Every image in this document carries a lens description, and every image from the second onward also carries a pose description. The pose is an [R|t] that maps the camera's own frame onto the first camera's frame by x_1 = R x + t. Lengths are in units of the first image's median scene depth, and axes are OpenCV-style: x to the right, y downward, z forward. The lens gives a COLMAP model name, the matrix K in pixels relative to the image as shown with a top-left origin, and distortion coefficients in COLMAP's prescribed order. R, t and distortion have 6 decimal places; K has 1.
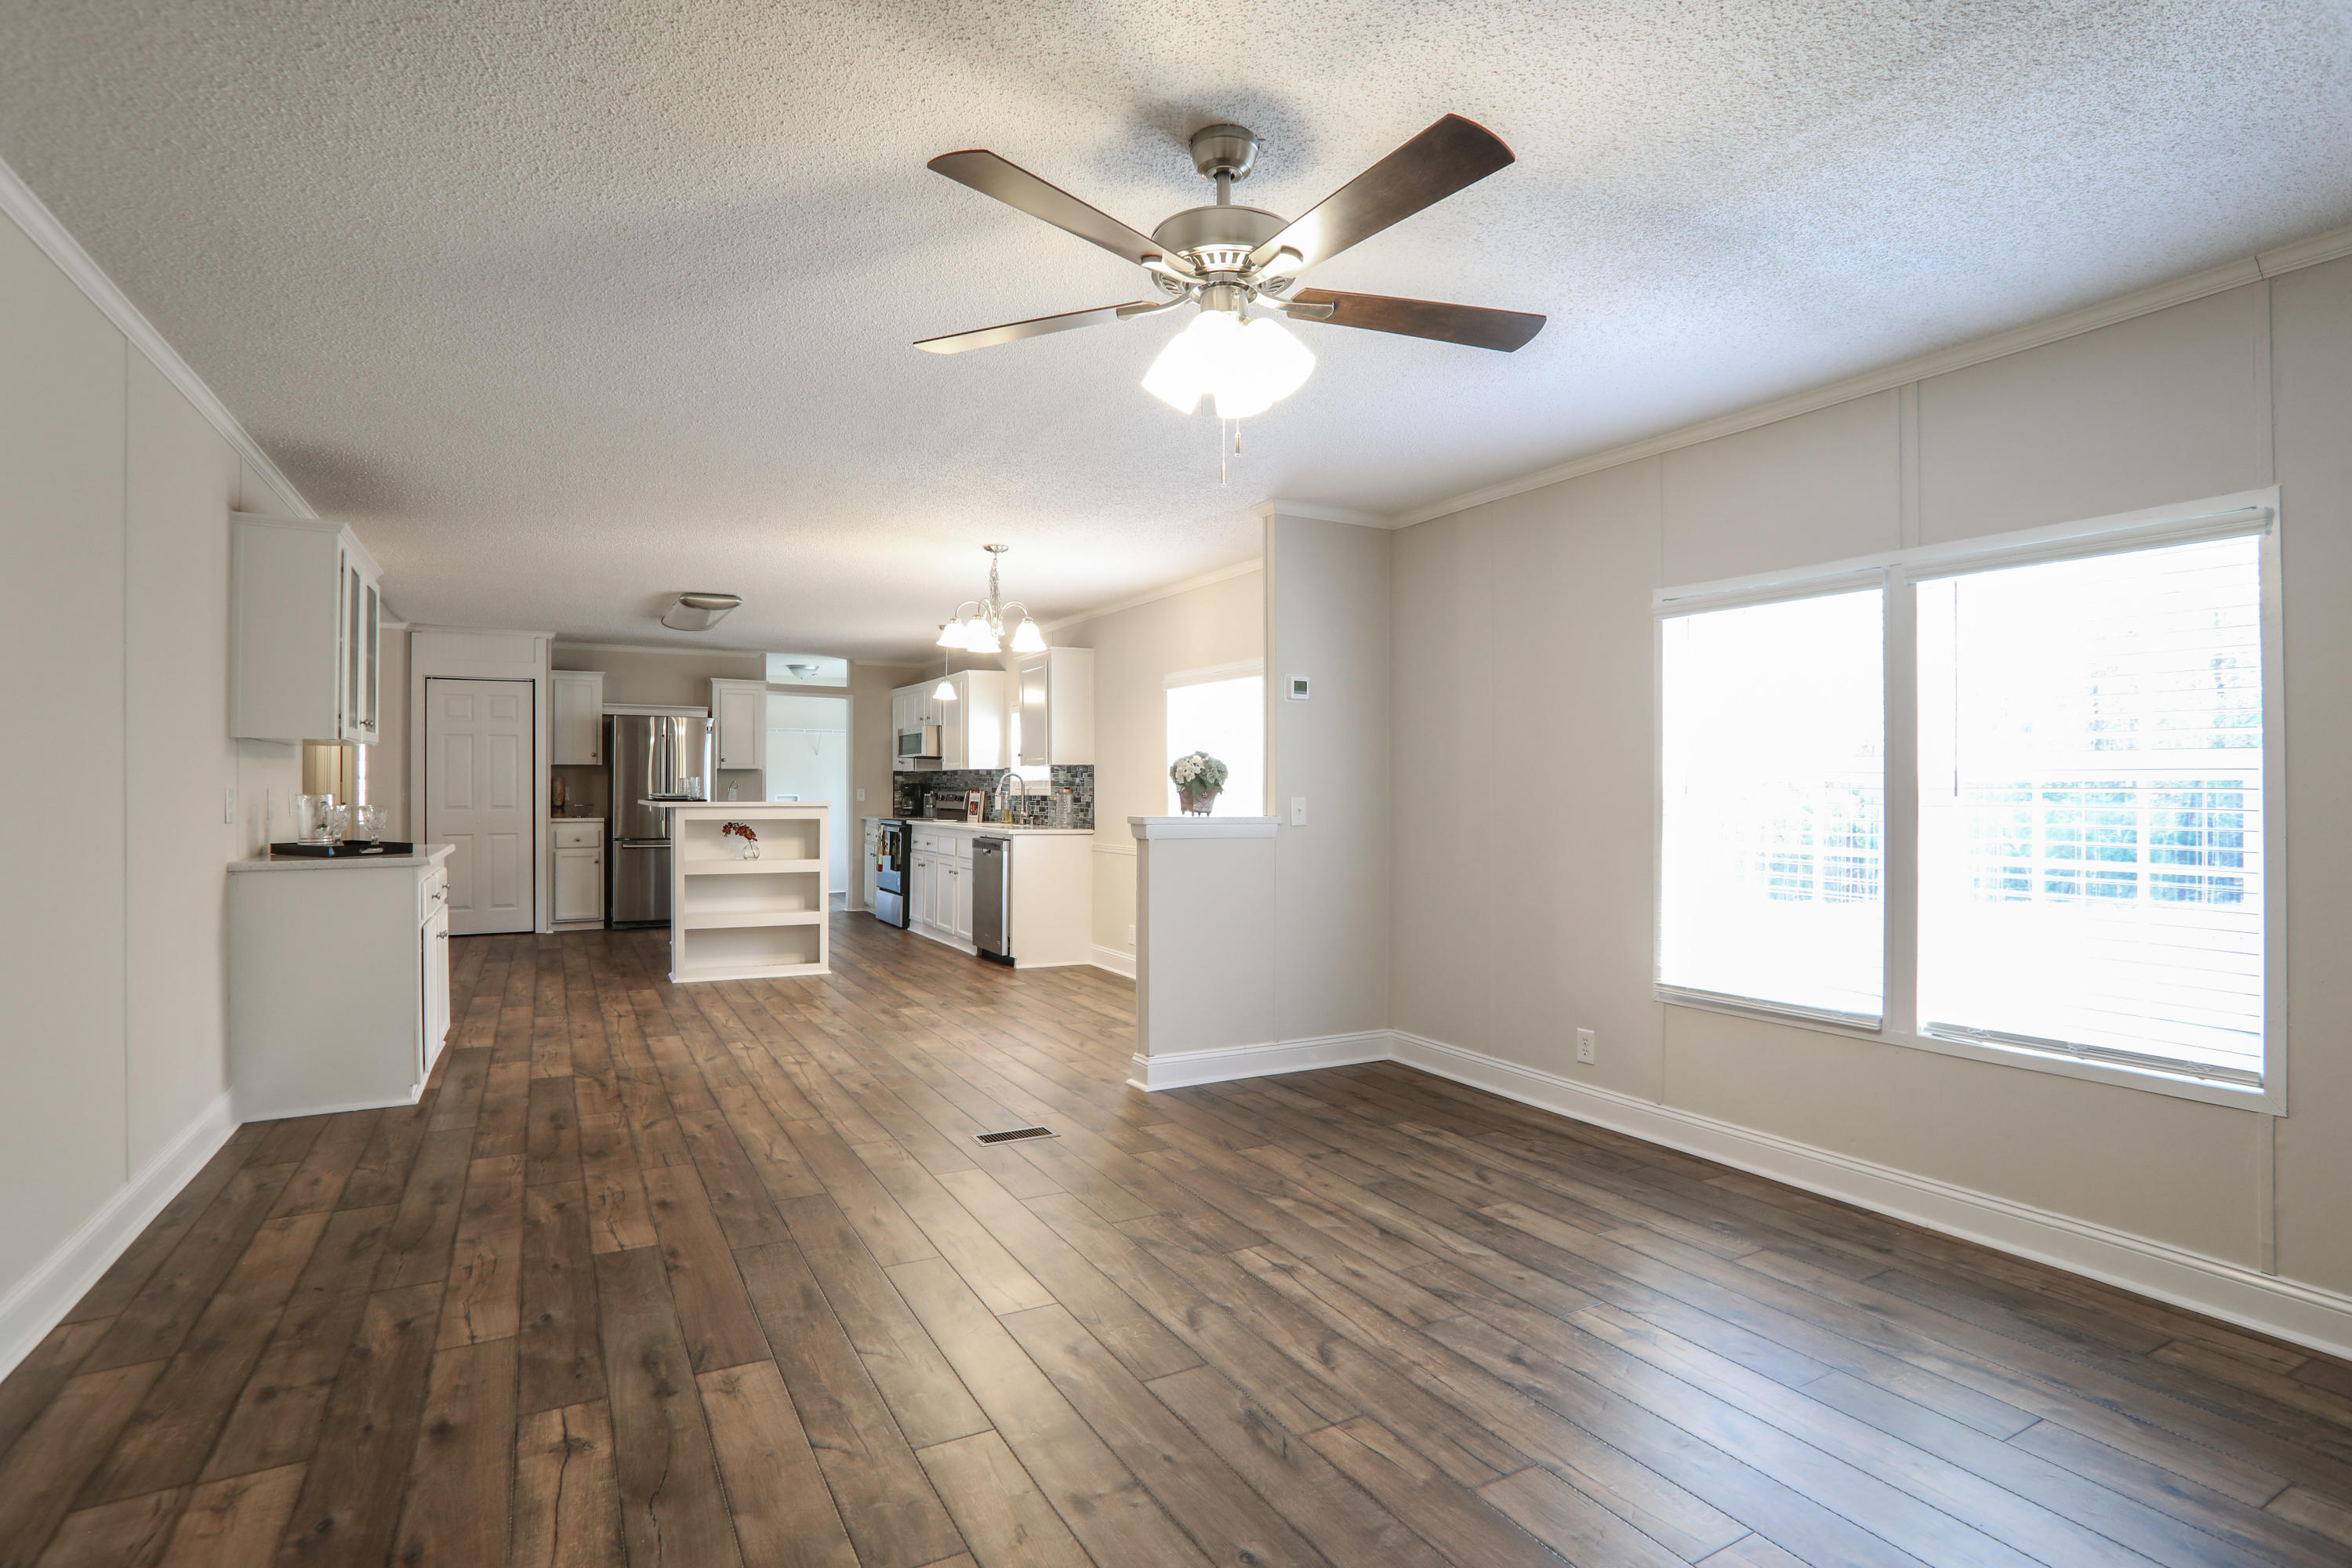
lens RADIAL K [[1163.0, 0, 1176.0], [0, 1163.0, 784.0], [0, 0, 1]] dist [-0.091091, 0.039634]
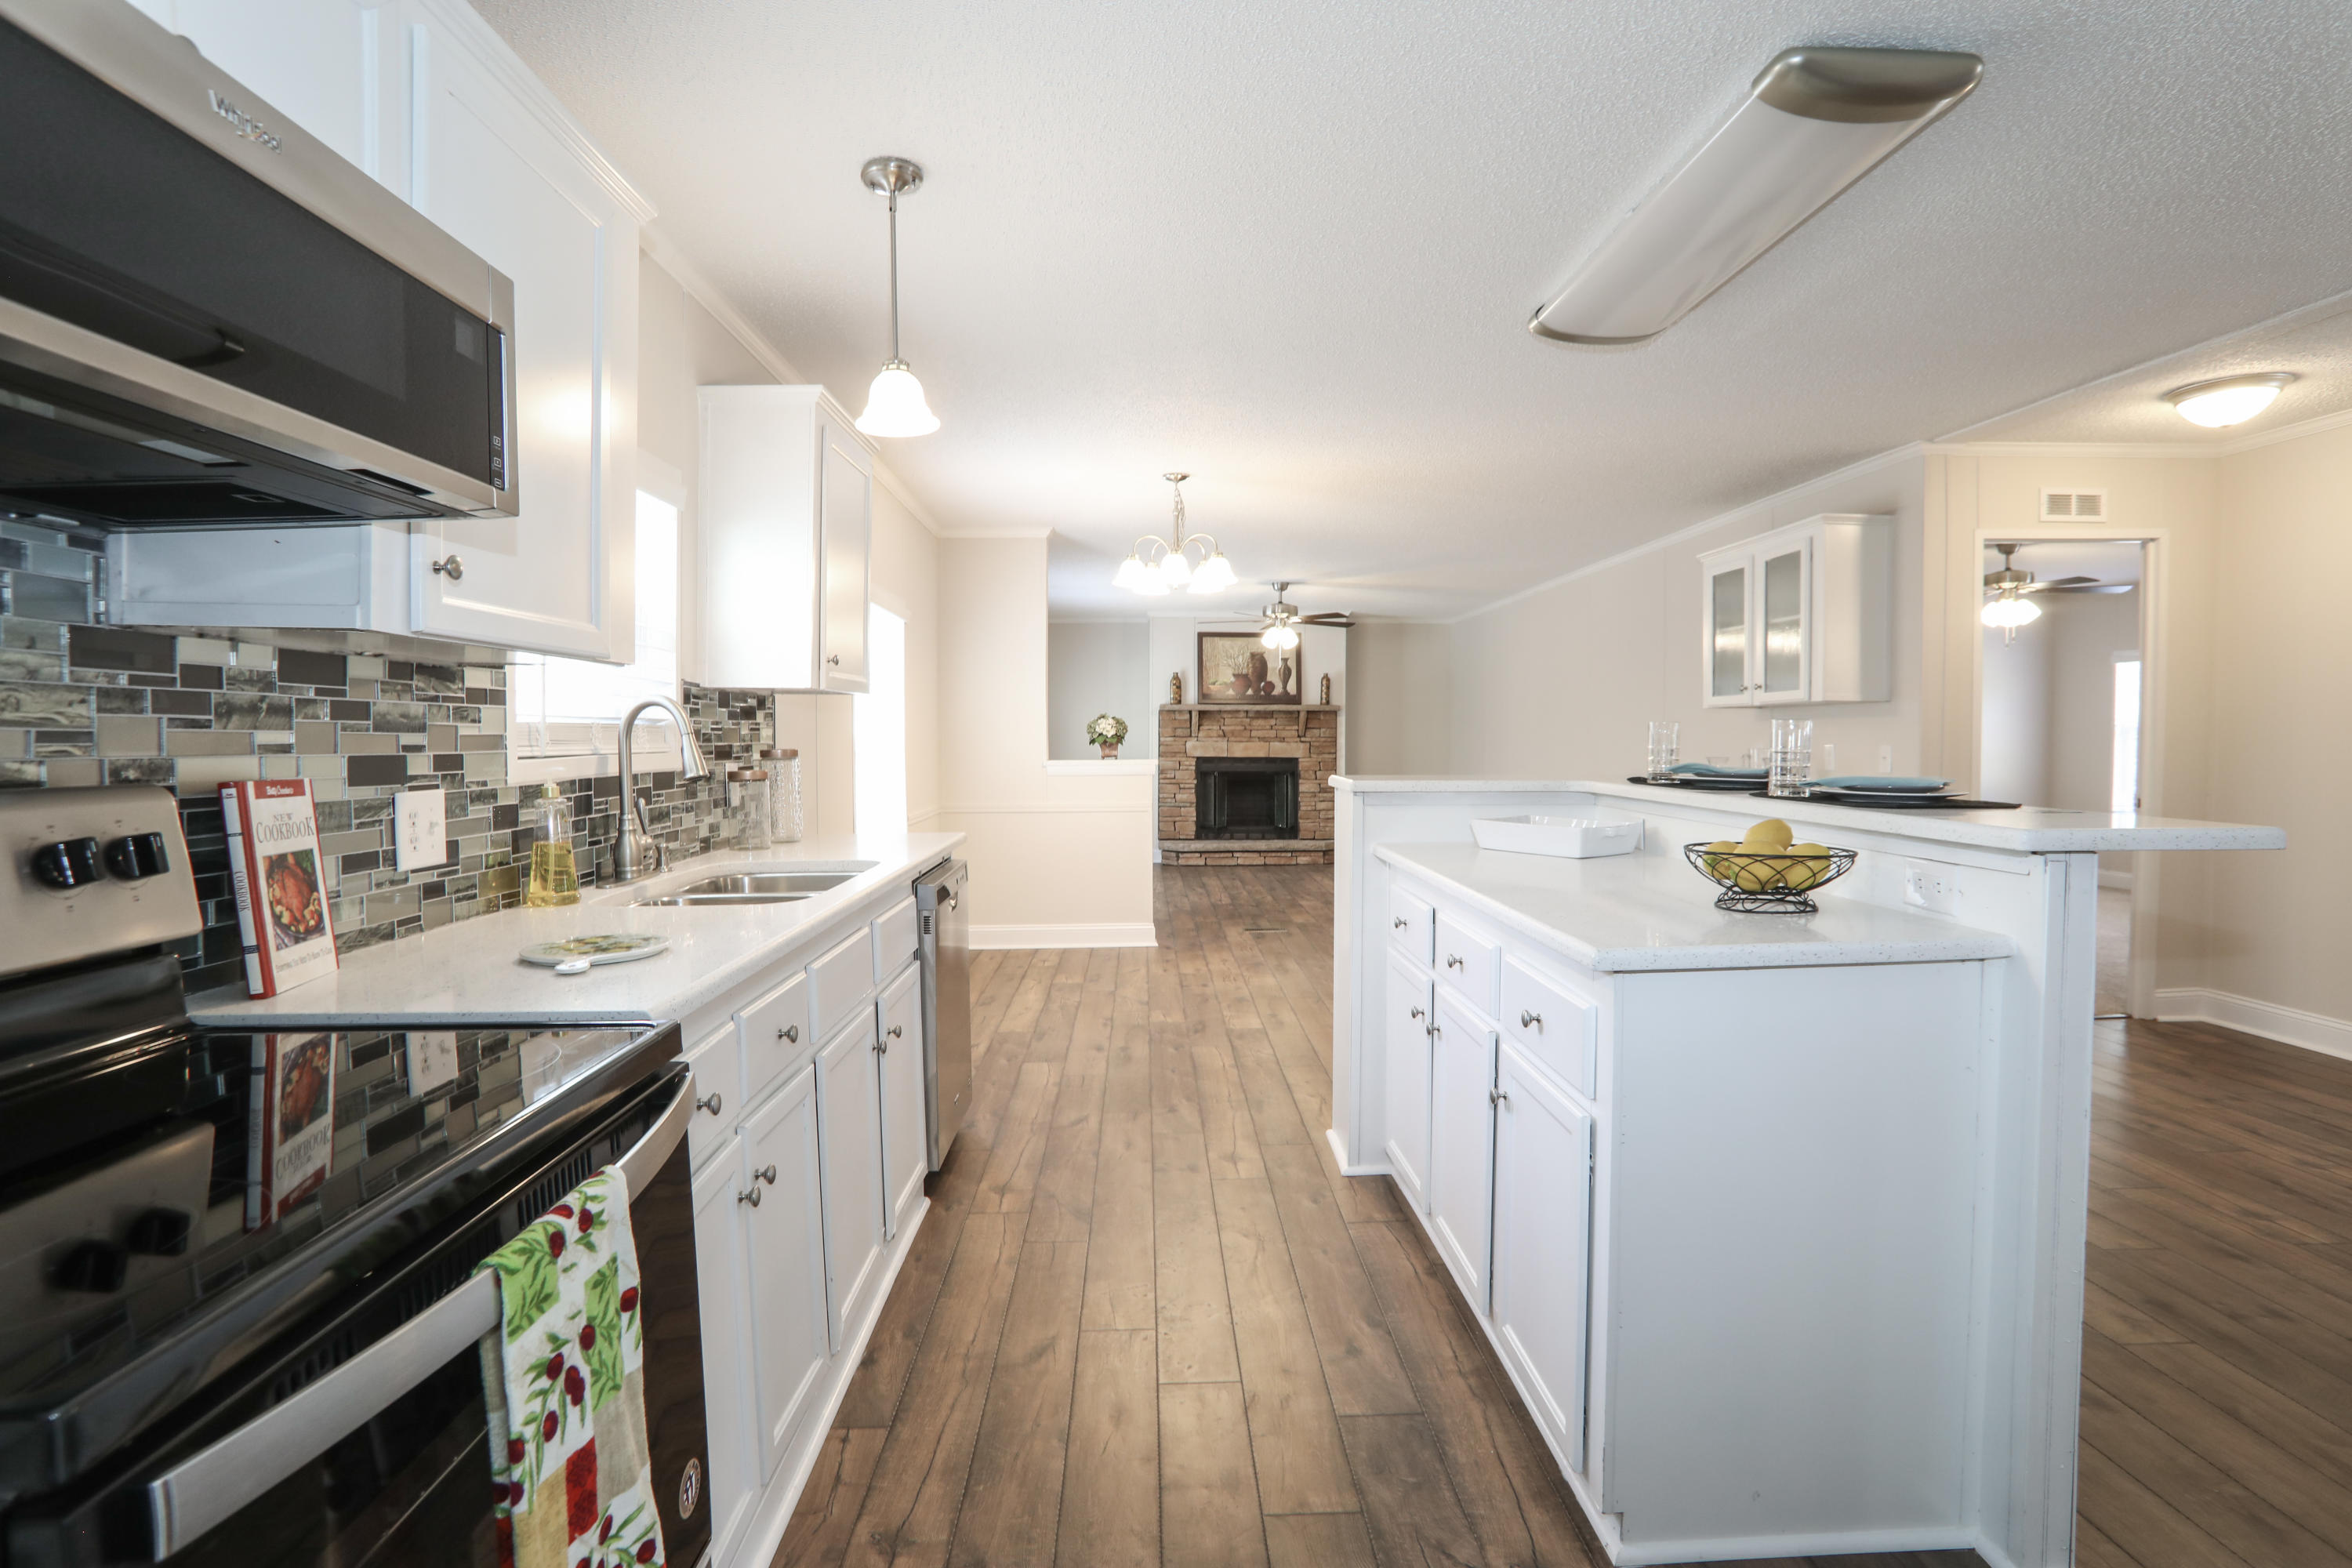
lens RADIAL K [[1143.6, 0, 1176.0], [0, 1143.6, 784.0], [0, 0, 1]] dist [-0.092015, 0.040943]
pose [[-0.887697, -0.022167, 0.459895, -0.891789], [-0.004089, 0.999181, 0.040269, 0.000832], [-0.460410, 0.033866, -0.887060, 2.818150]]
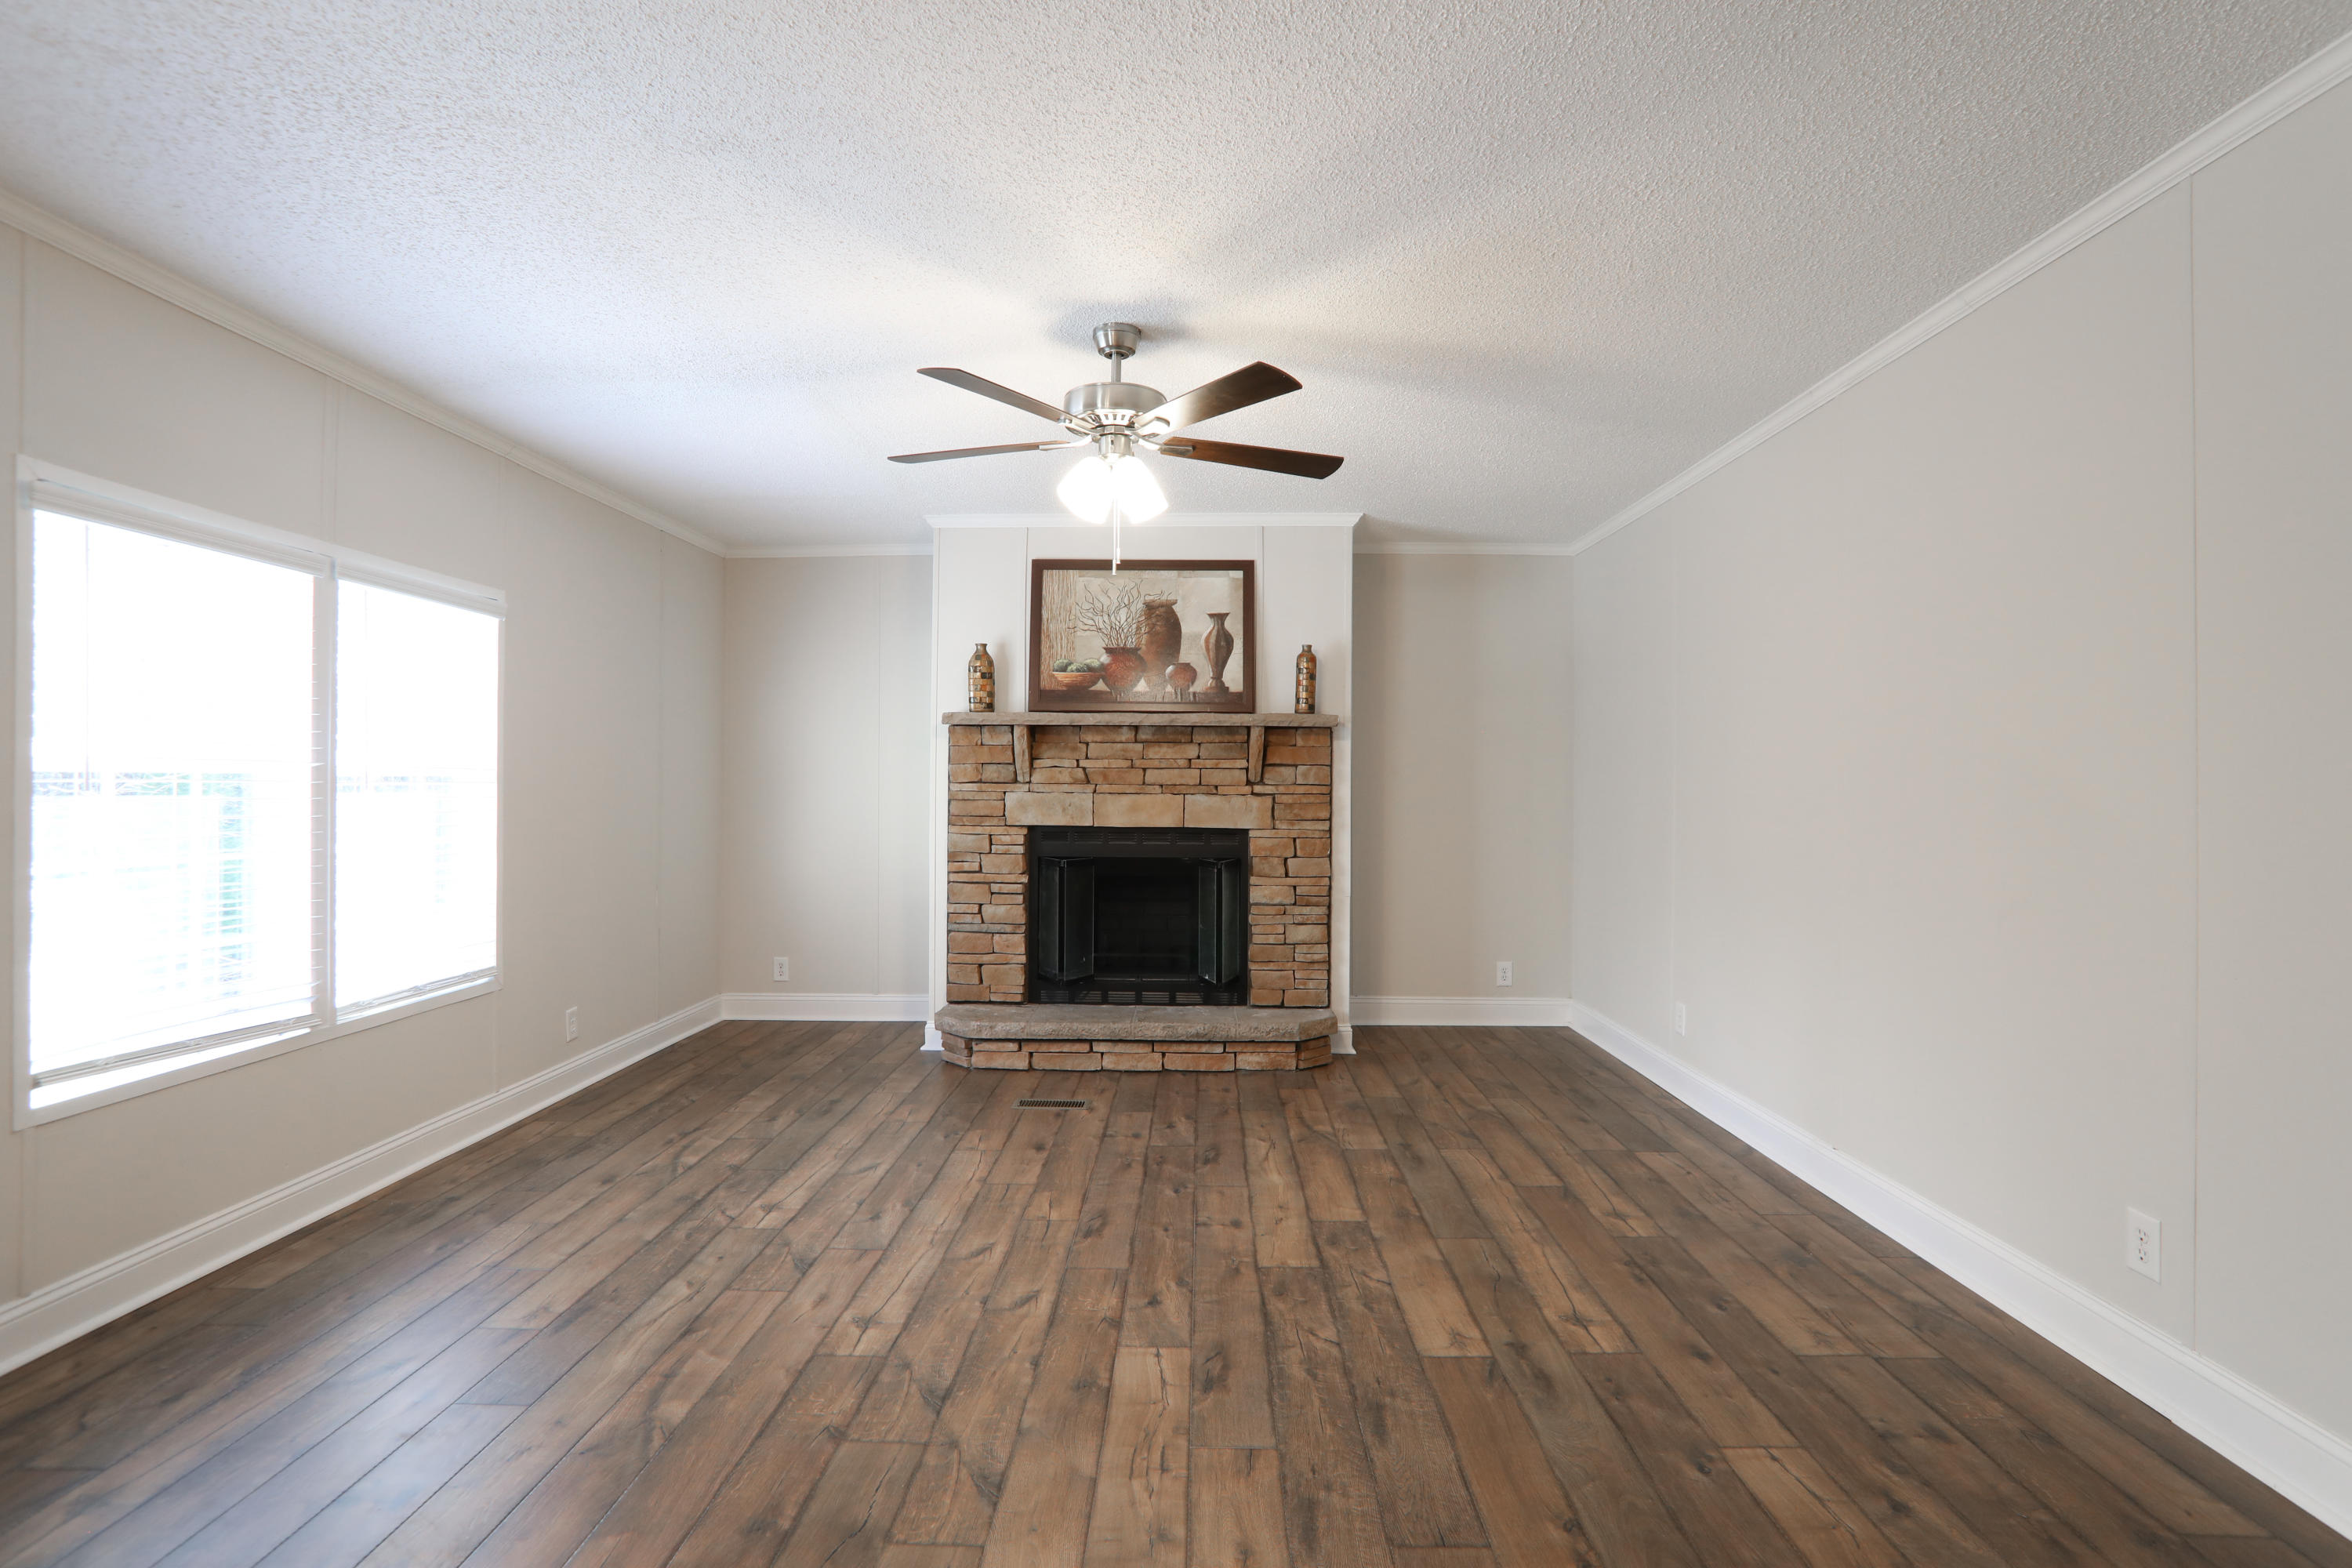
lens RADIAL K [[1163.0, 0, 1176.0], [0, 1163.0, 784.0], [0, 0, 1]] dist [-0.091091, 0.039634]
pose [[-0.862387, -0.006717, 0.506205, -0.431663], [-0.009085, 0.999956, -0.002209, 0.000826], [-0.506168, -0.006504, -0.862411, 1.264062]]
